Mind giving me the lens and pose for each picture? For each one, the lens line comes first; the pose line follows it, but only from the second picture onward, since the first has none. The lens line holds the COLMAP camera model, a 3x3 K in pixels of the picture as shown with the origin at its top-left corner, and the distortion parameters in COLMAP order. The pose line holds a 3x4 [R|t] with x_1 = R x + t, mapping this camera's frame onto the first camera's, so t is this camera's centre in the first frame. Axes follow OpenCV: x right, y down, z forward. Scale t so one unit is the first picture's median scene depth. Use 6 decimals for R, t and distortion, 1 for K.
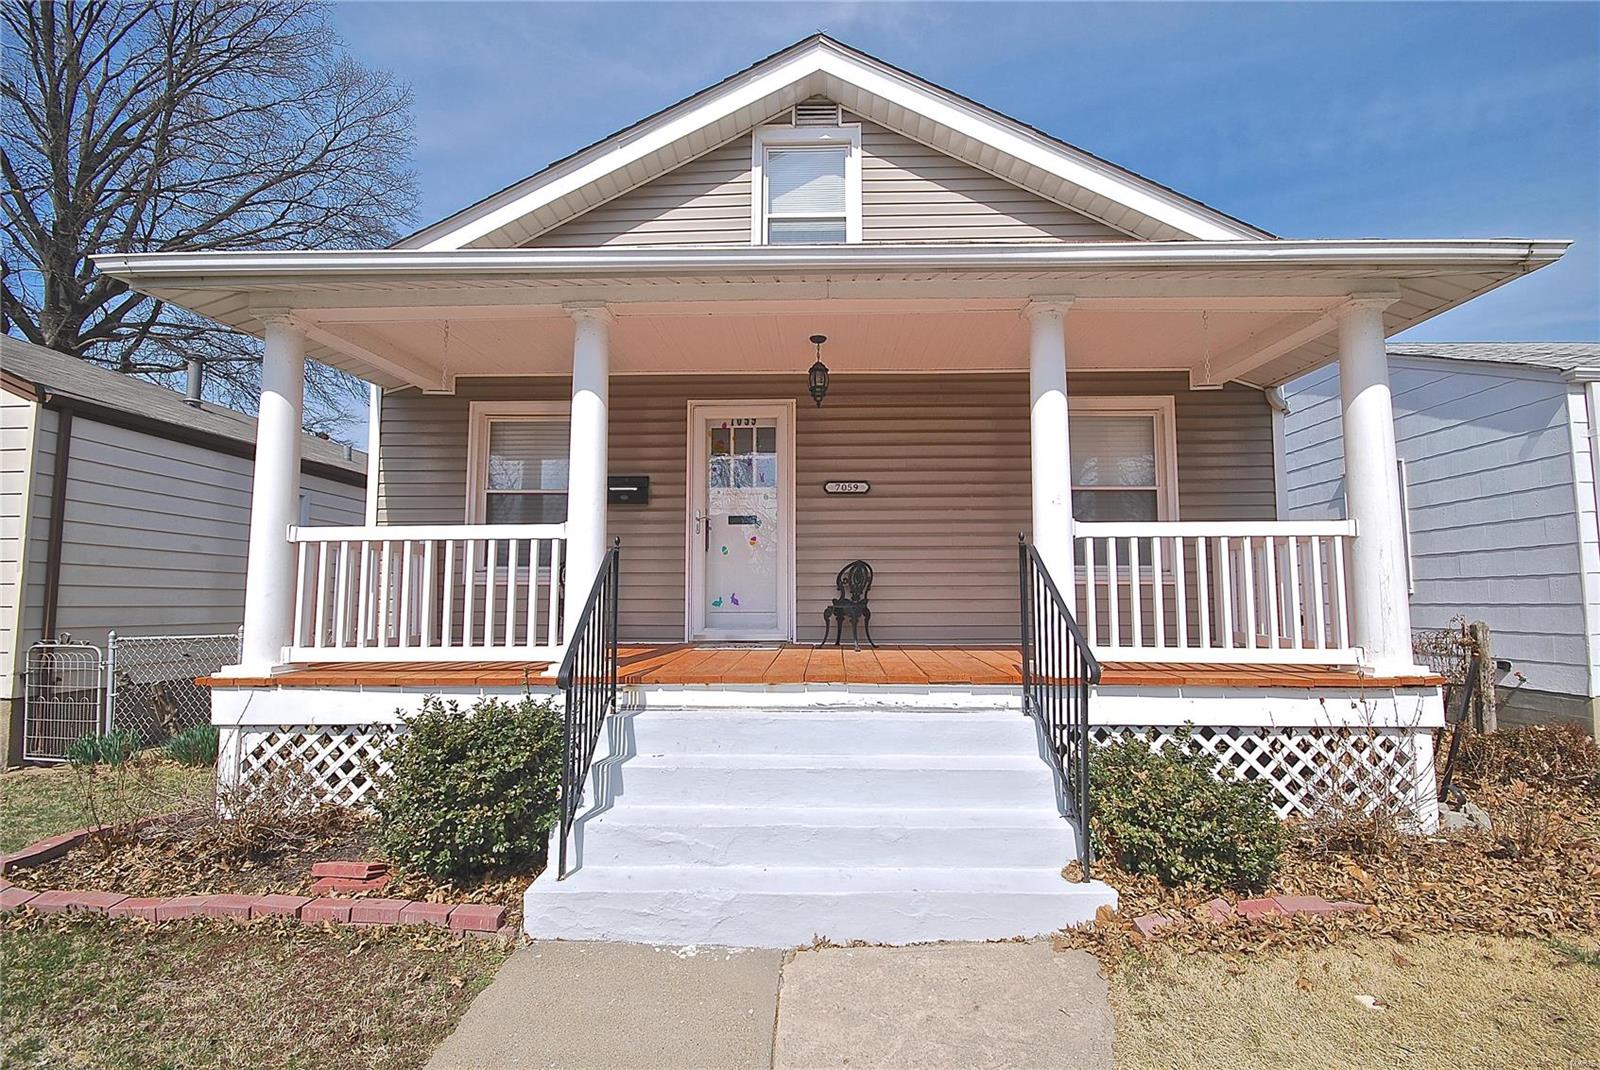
lens RADIAL K [[711.4, 0, 807.8], [0, 711.4, 542.3], [0, 0, 1]] dist [0.000285, -0.005836]
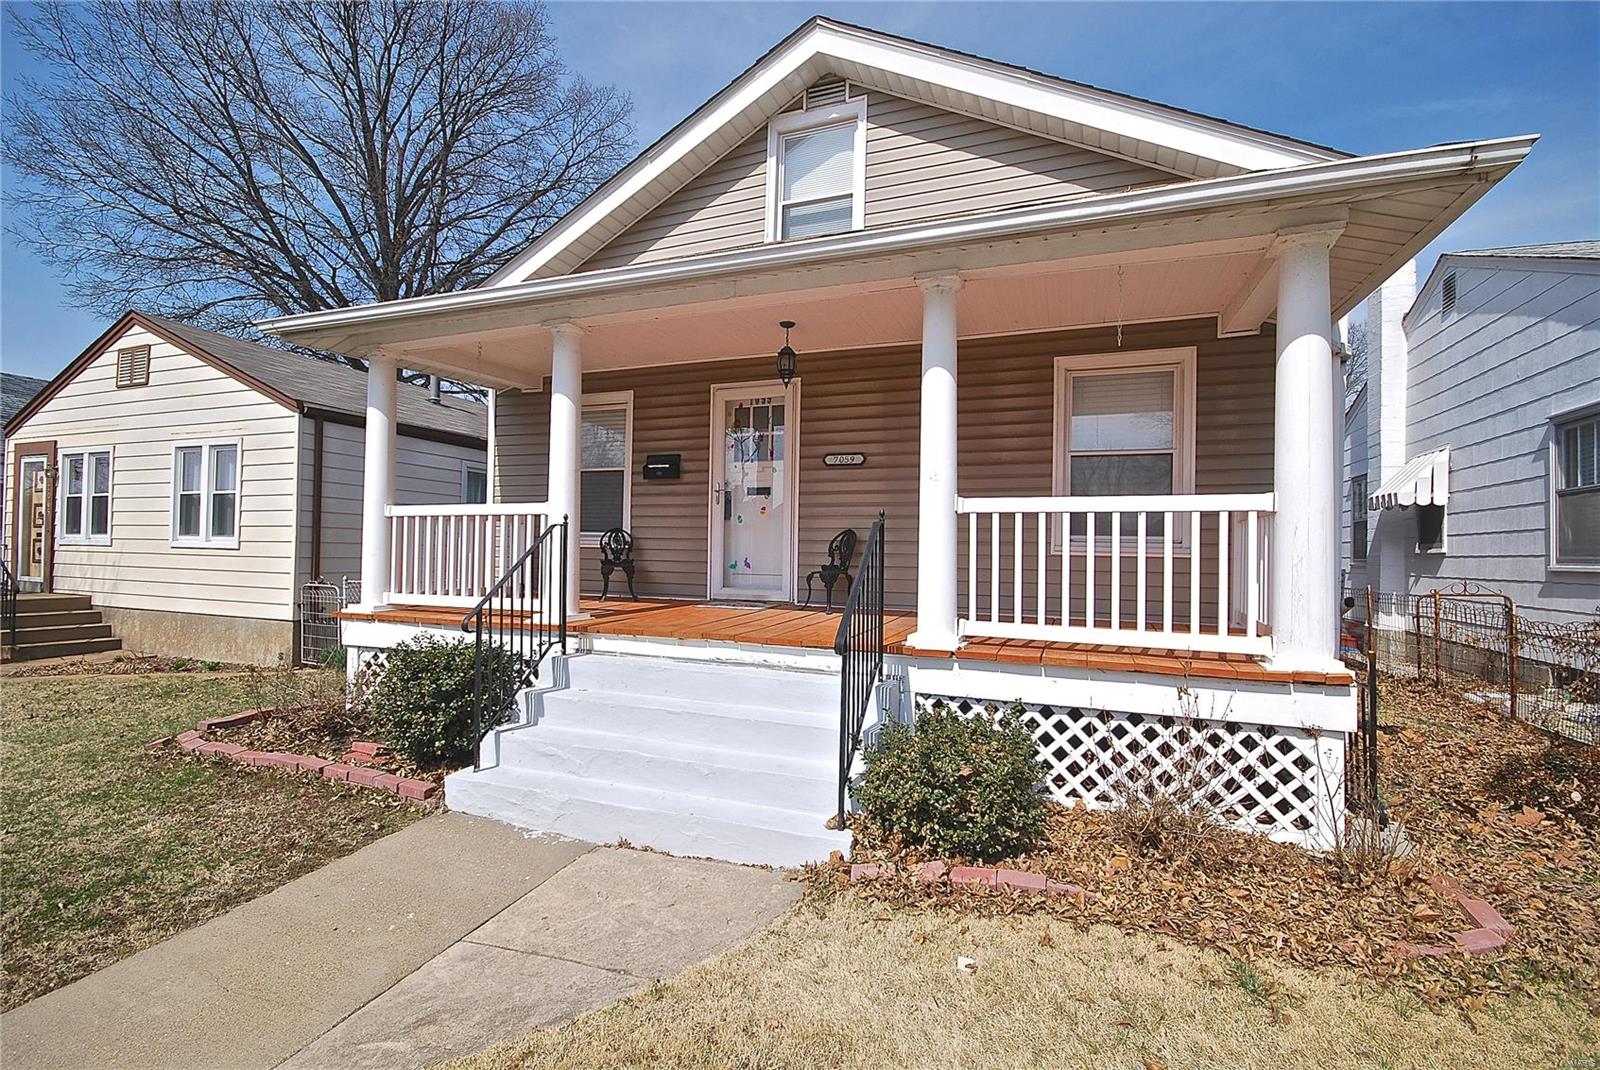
lens RADIAL K [[711.4, 0, 805.0], [0, 711.4, 544.1], [0, 0, 1]] dist [0.000285, -0.005836]
pose [[0.942546, 0.013100, -0.333821, 0.367271], [0.008587, 0.997951, 0.063408, -0.020304], [0.333967, -0.062631, 0.940502, -0.019213]]
